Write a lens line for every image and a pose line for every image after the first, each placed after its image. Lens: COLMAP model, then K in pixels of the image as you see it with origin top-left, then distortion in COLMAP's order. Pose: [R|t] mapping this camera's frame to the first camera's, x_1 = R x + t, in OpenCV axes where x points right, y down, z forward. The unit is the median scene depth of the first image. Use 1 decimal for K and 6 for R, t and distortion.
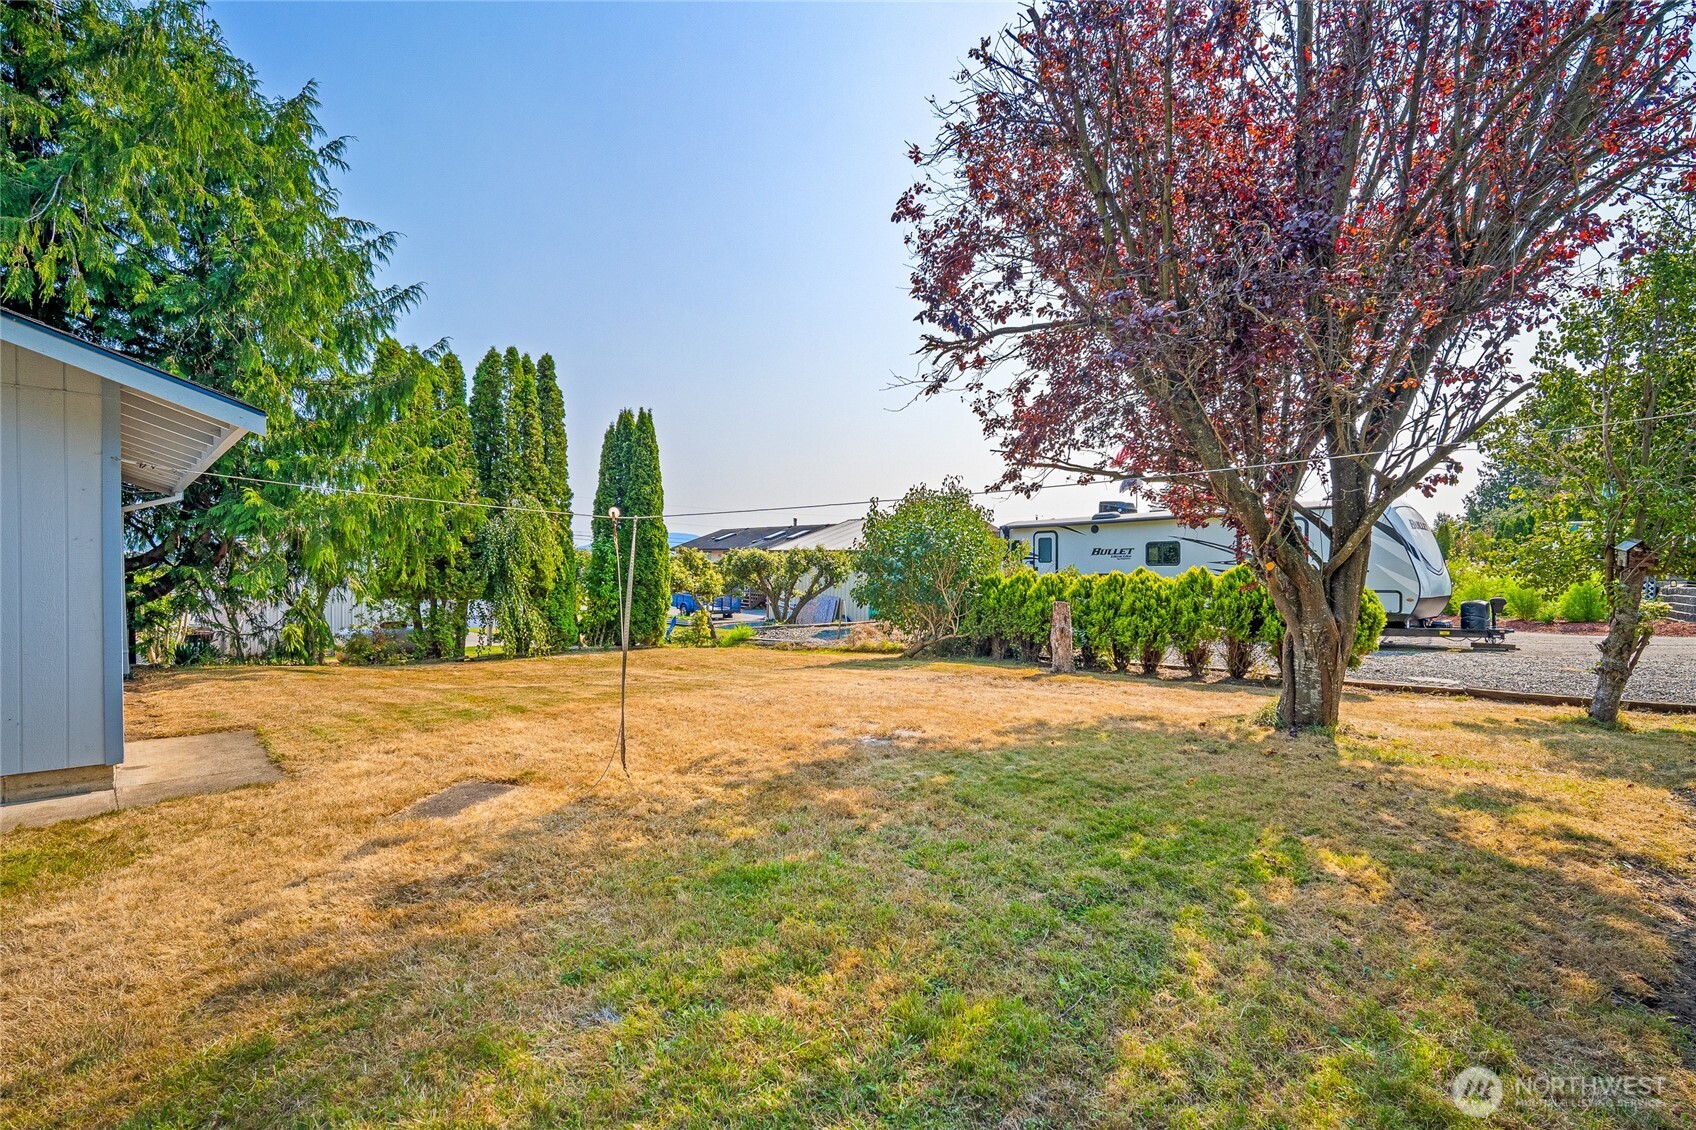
lens RADIAL K [[759.9, 0, 856.8], [0, 759.9, 573.0], [0, 0, 1]] dist [-0.003742, 0.001502]
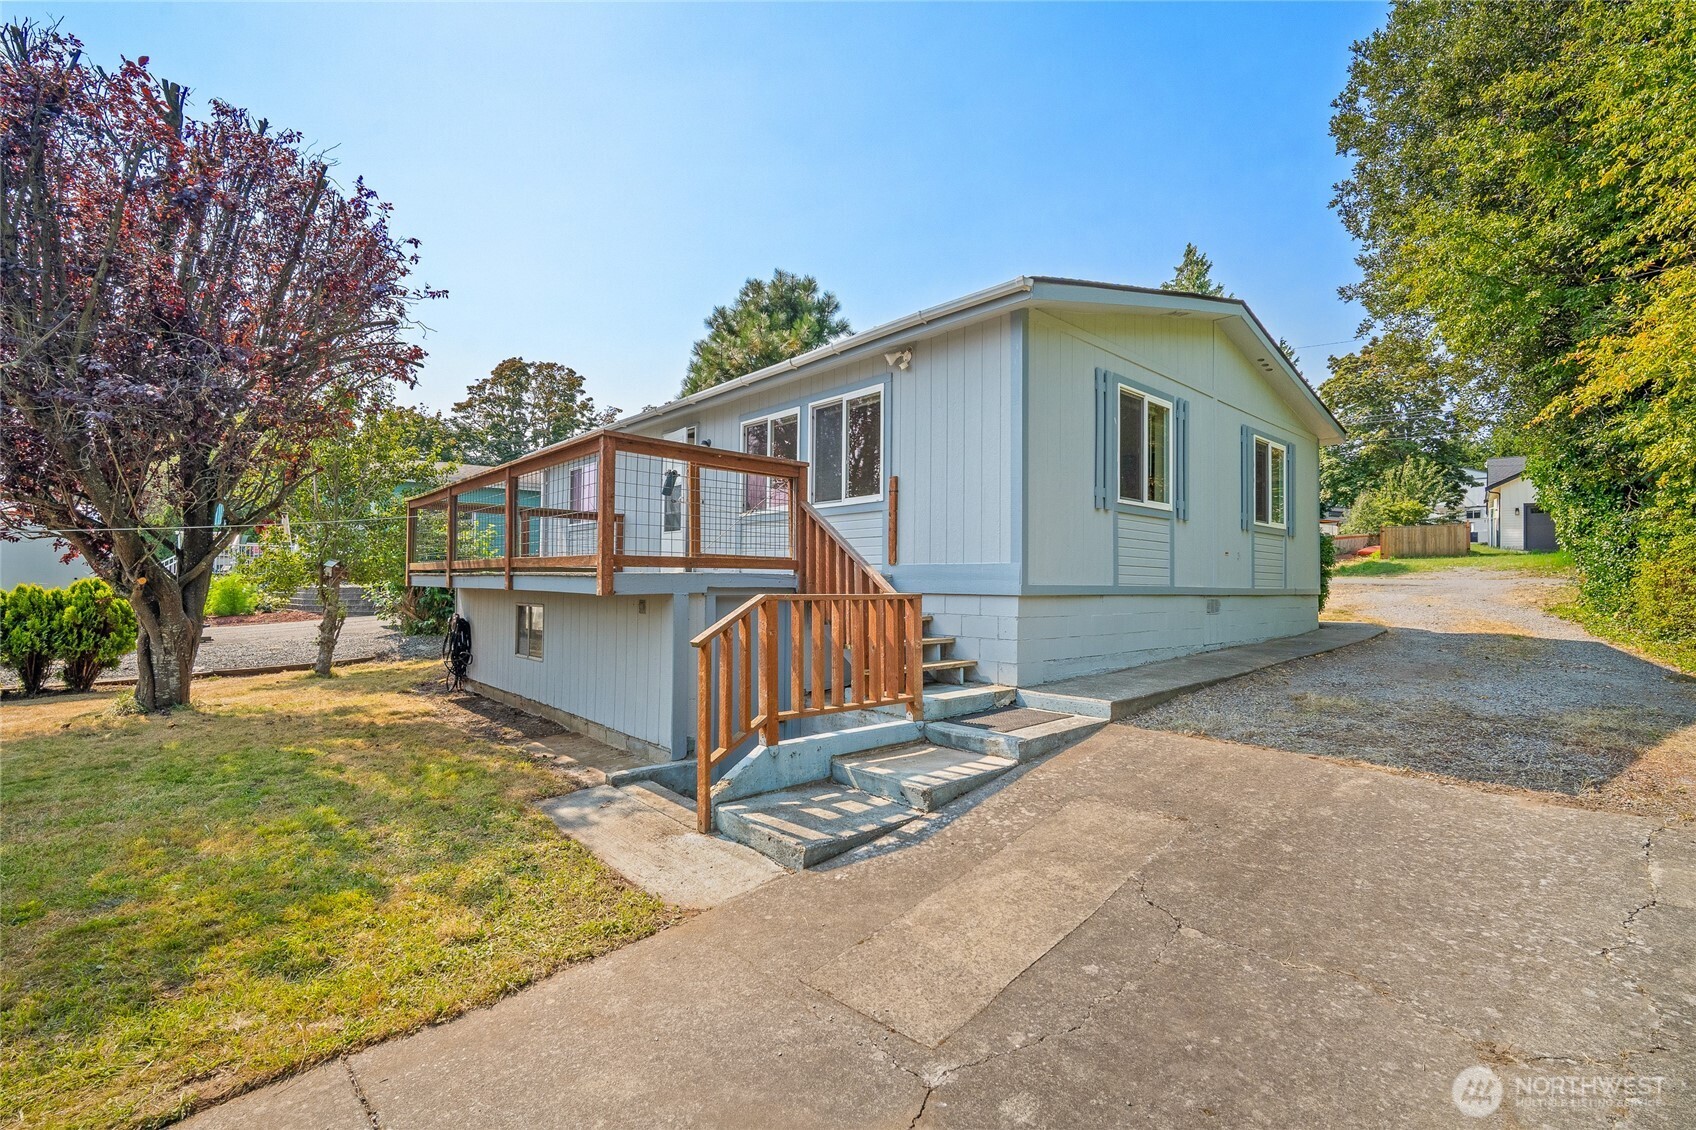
lens RADIAL K [[759.9, 0, 851.3], [0, 759.9, 567.6], [0, 0, 1]] dist [-0.003742, 0.001502]
pose [[0.043196, 0.000505, 0.999066, -0.554529], [0.005148, 0.999986, -0.000728, -0.021035], [-0.999053, 0.005175, 0.043193, -0.172779]]
